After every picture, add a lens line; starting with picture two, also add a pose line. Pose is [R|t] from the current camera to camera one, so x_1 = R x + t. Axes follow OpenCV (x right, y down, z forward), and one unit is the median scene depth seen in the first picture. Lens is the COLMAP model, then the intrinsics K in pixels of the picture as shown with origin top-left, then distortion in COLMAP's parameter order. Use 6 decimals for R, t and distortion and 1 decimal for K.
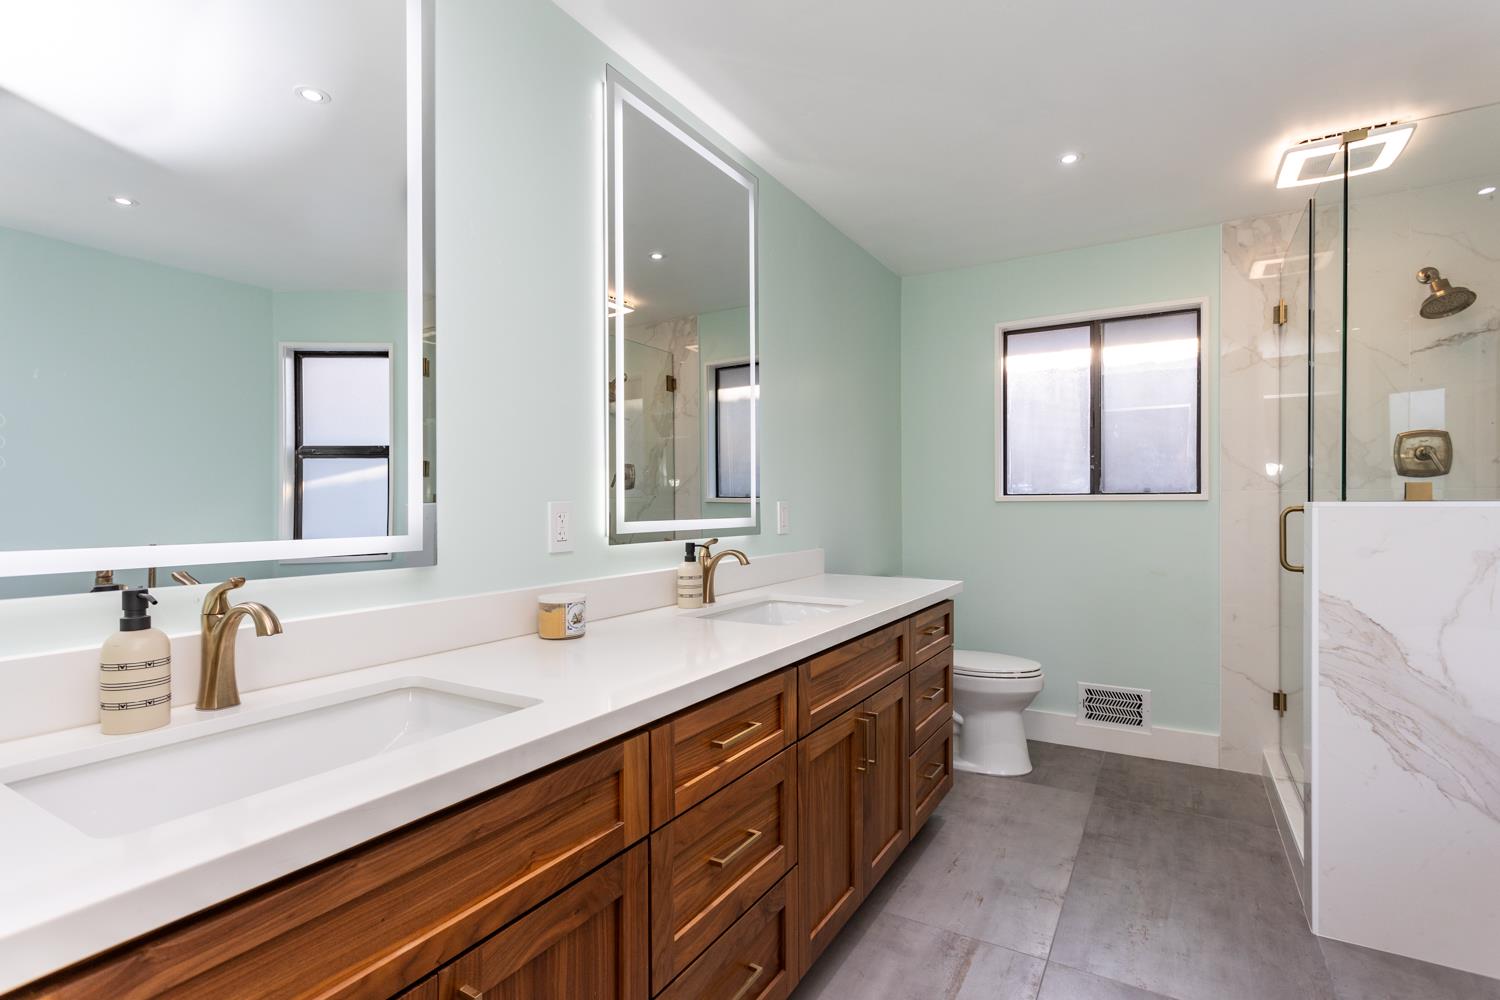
lens RADIAL K [[728.1, 0, 740.3], [0, 728.1, 508.0], [0, 0, 1]] dist [0.002467, 0.002551]
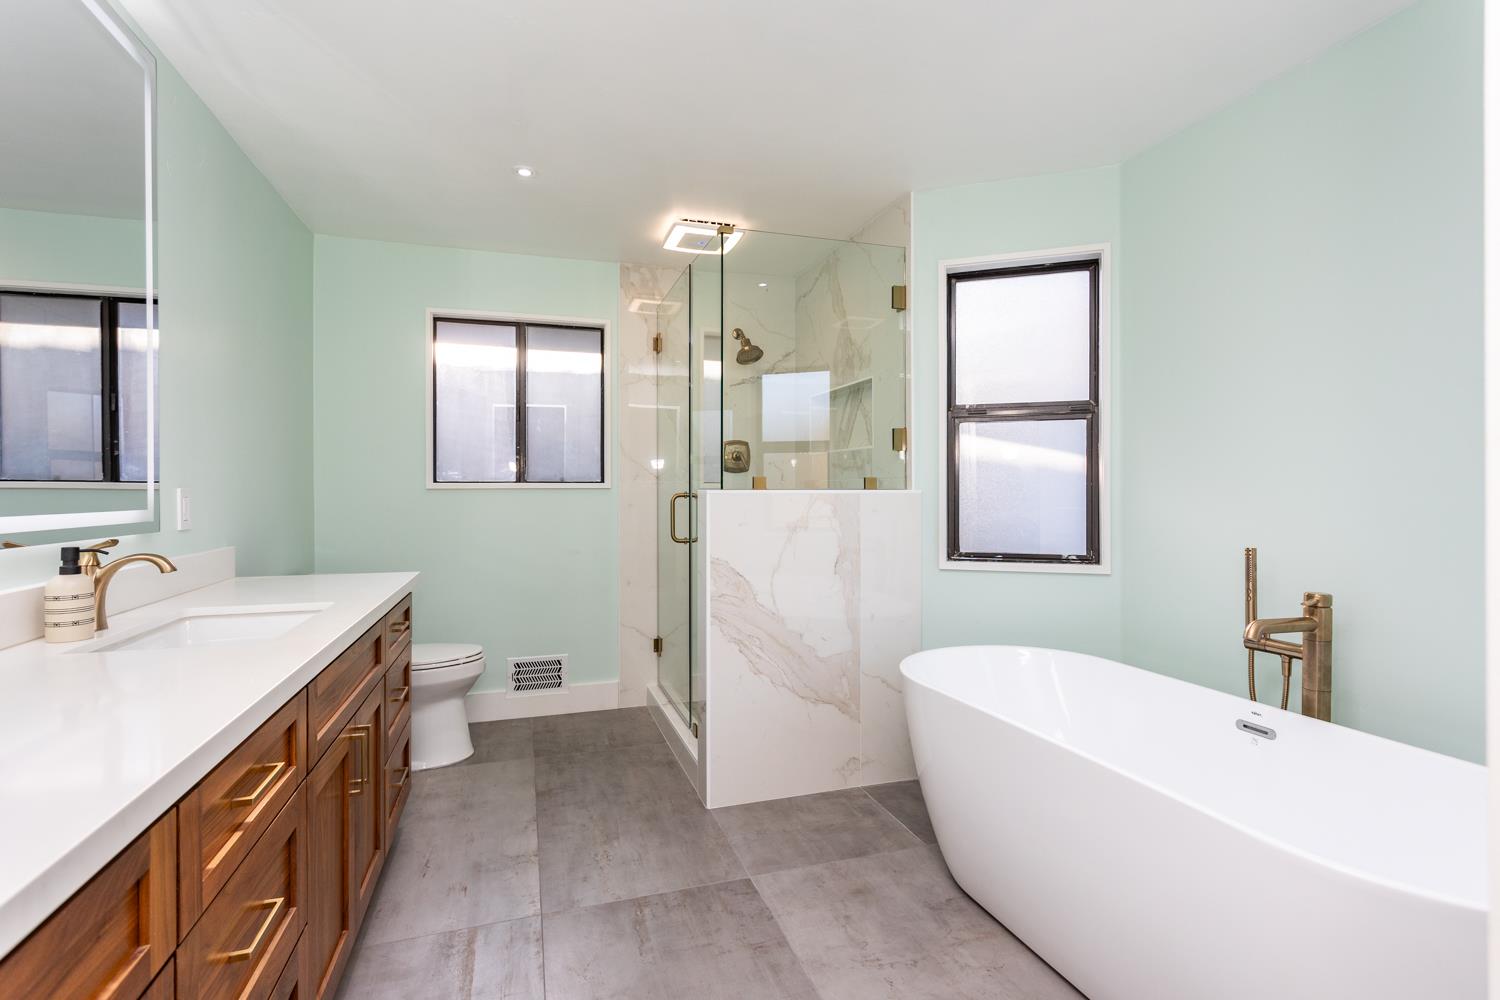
lens RADIAL K [[728.1, 0, 749.1], [0, 728.1, 492.0], [0, 0, 1]] dist [0.002467, 0.002551]
pose [[0.650165, 0.000261, 0.759793, -0.160759], [0.003564, 0.999988, -0.003394, 0.000351], [-0.759785, 0.004914, 0.650156, 0.051219]]
